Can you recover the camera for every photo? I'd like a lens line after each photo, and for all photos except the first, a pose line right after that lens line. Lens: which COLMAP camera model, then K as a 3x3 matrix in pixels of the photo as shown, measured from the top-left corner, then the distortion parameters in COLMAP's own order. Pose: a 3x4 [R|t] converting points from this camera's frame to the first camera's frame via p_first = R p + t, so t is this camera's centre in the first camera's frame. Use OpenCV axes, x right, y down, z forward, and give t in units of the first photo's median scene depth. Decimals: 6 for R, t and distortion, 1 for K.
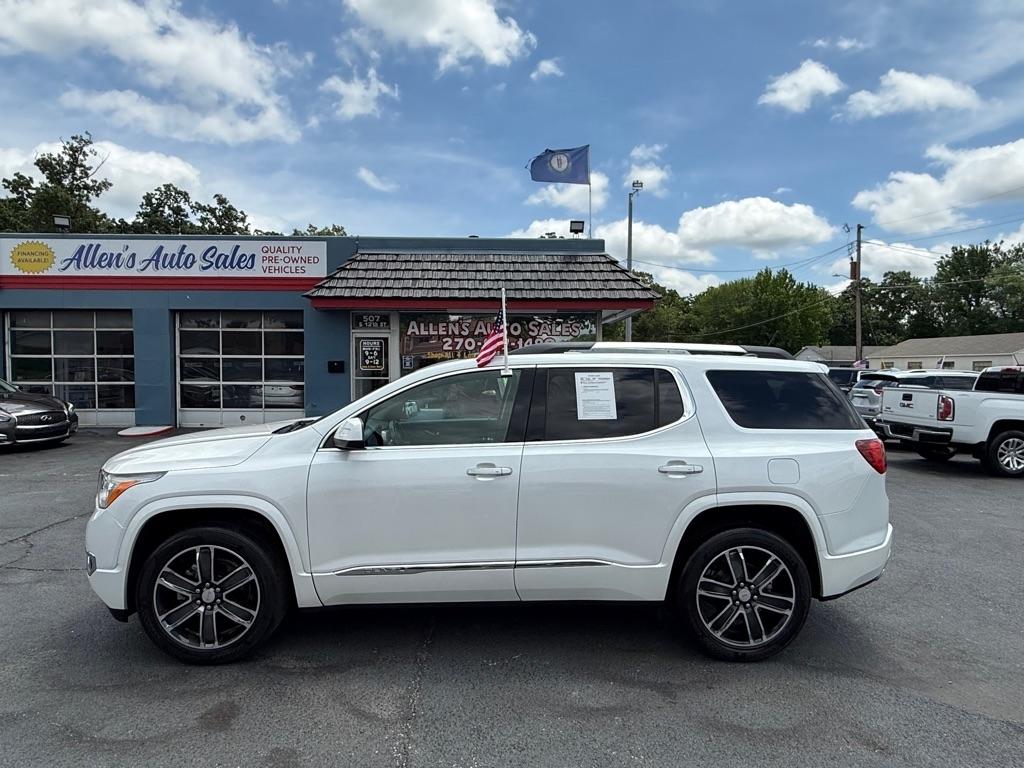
lens RADIAL K [[610.1, 0, 513.6], [0, 610.1, 384.5], [0, 0, 1]] dist [-0.003921, 0.002594]
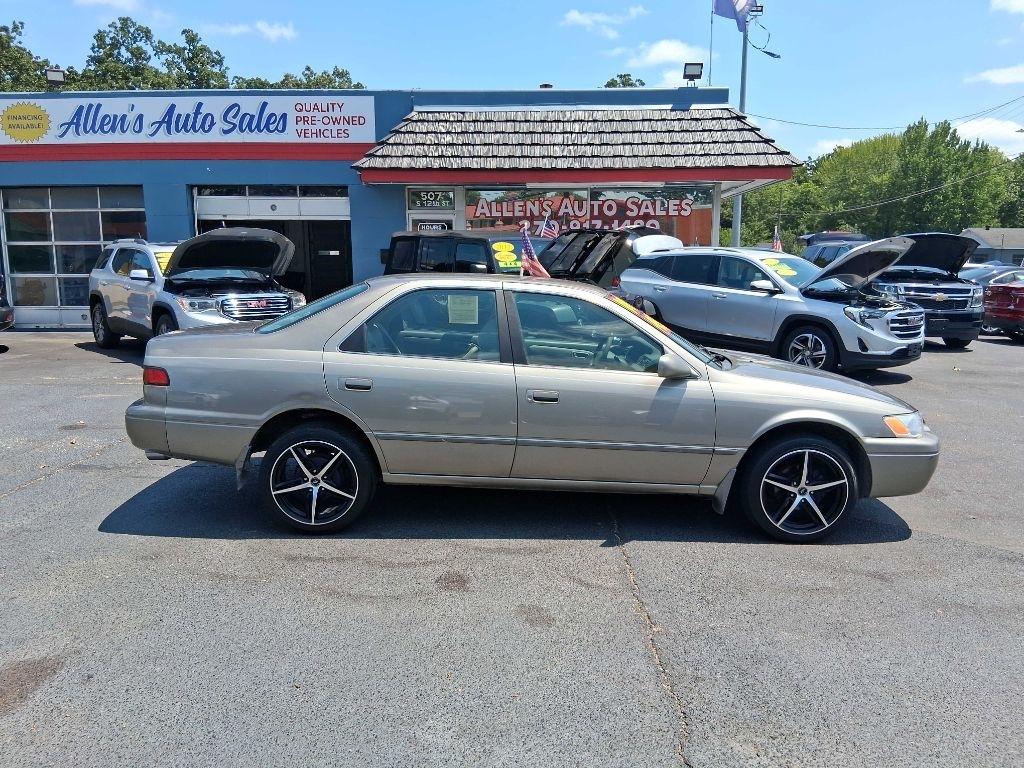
lens RADIAL K [[777.4, 0, 511.0], [0, 777.4, 388.1], [0, 0, 1]] dist [0.110354, -0.190591]
pose [[0.997725, 0.009152, -0.066795, -0.056470], [-0.000117, 0.990978, 0.134028, 0.005755], [0.067419, -0.133715, 0.988724, -0.056258]]
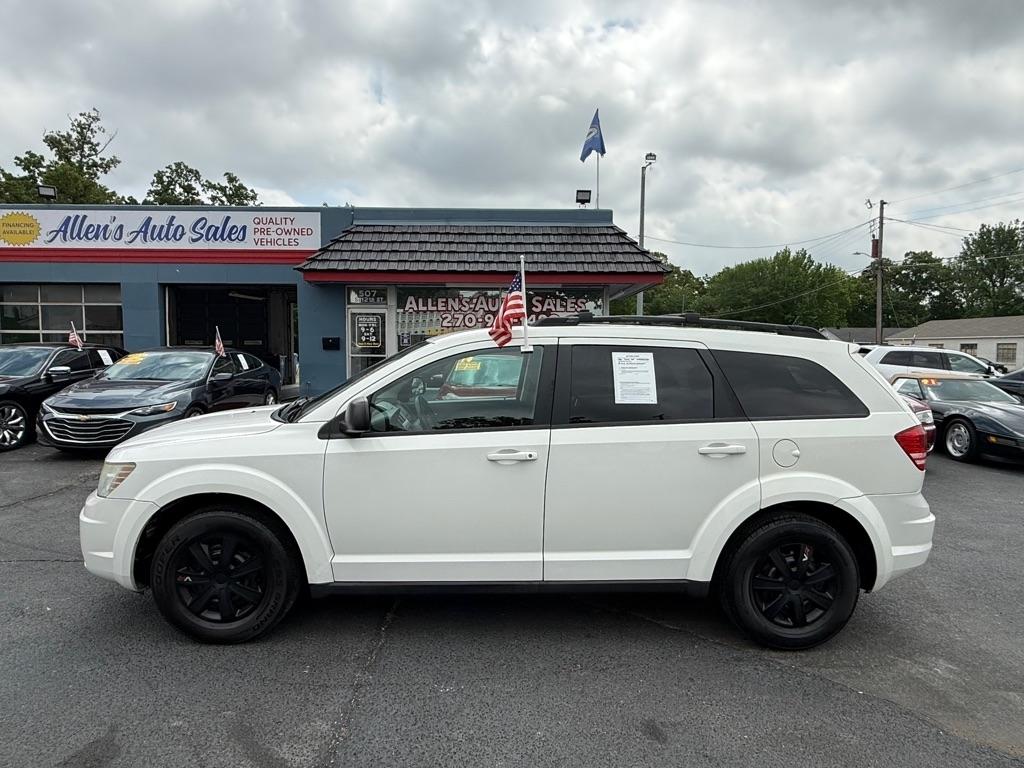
lens RADIAL K [[610.1, 0, 513.6], [0, 610.1, 384.5], [0, 0, 1]] dist [-0.003921, 0.002594]
pose [[0.999761, 0.005139, -0.021261, 0.017421], [-0.004485, 0.999518, 0.030717, 0.004484], [0.021408, -0.030614, 0.999302, 0.043930]]
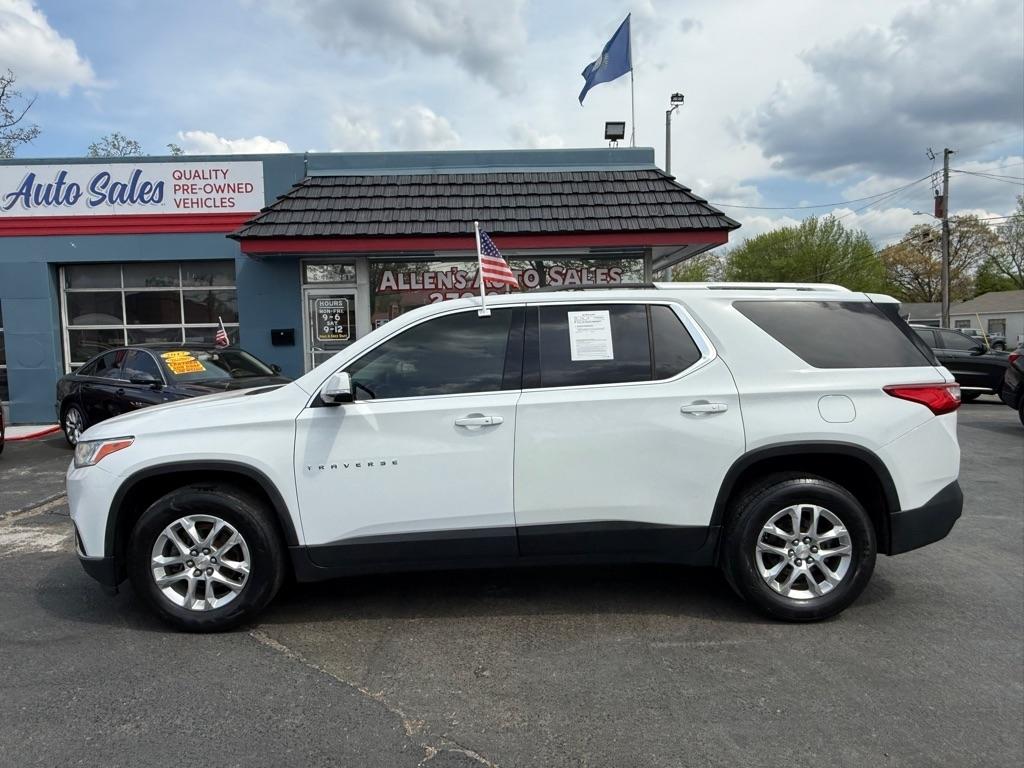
lens RADIAL K [[684.0, 0, 512.7], [0, 684.0, 385.0], [0, 0, 1]] dist [-0.003451, 0.002191]
pose [[0.999624, -0.023807, -0.013603, -0.010860], [0.024331, 0.998914, 0.039737, 0.001767], [0.012642, -0.040053, 0.999118, 0.197365]]
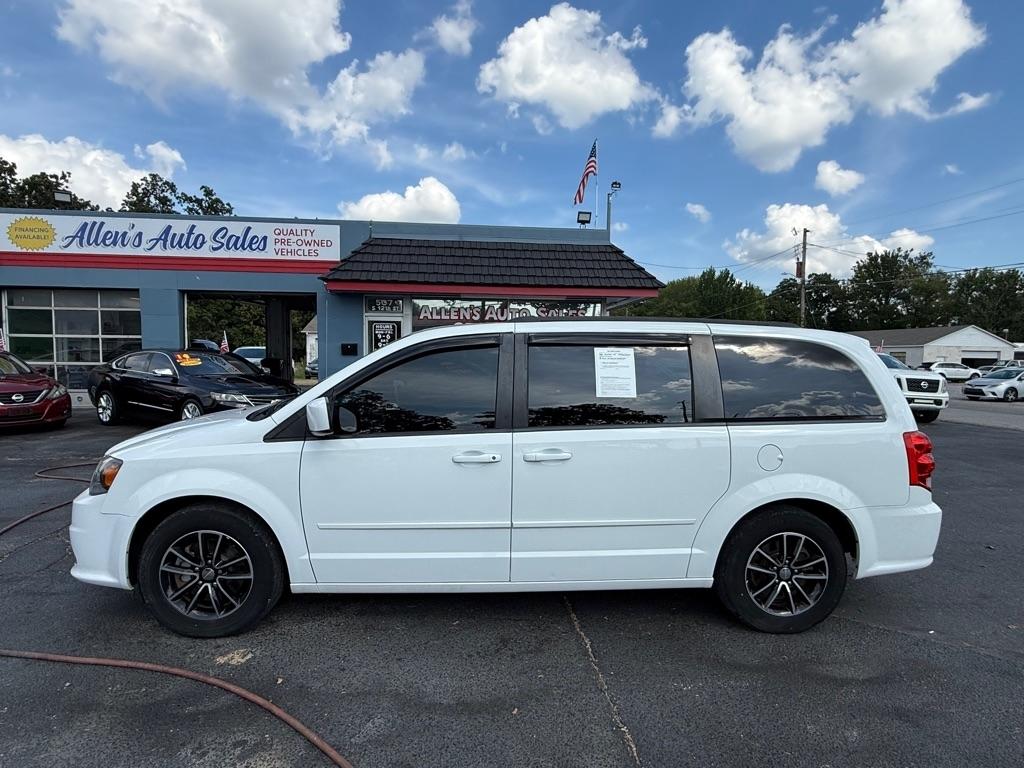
lens RADIAL K [[550.1, 0, 519.6], [0, 550.1, 385.5], [0, 0, 1]] dist [0.000382, -0.000502]
pose [[0.997360, 0.004643, 0.072469, -0.074385], [-0.006639, 0.999605, 0.027321, 0.004228], [-0.072314, -0.027730, 0.996996, 0.061462]]
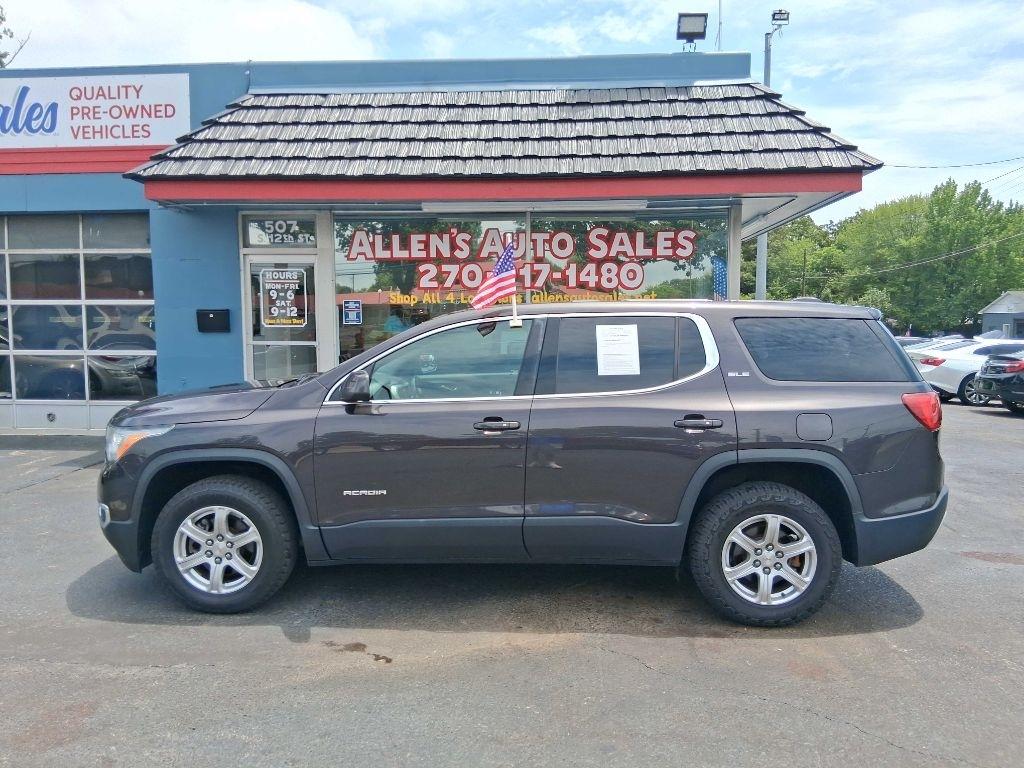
lens RADIAL K [[782.7, 0, 508.8], [0, 782.7, 385.3], [0, 0, 1]] dist [0.111608, -0.192917]
pose [[0.995516, 0.003995, -0.094507, 0.021187], [0.000549, 0.998846, 0.048015, -0.006842], [0.094590, -0.047851, 0.994366, 0.356888]]
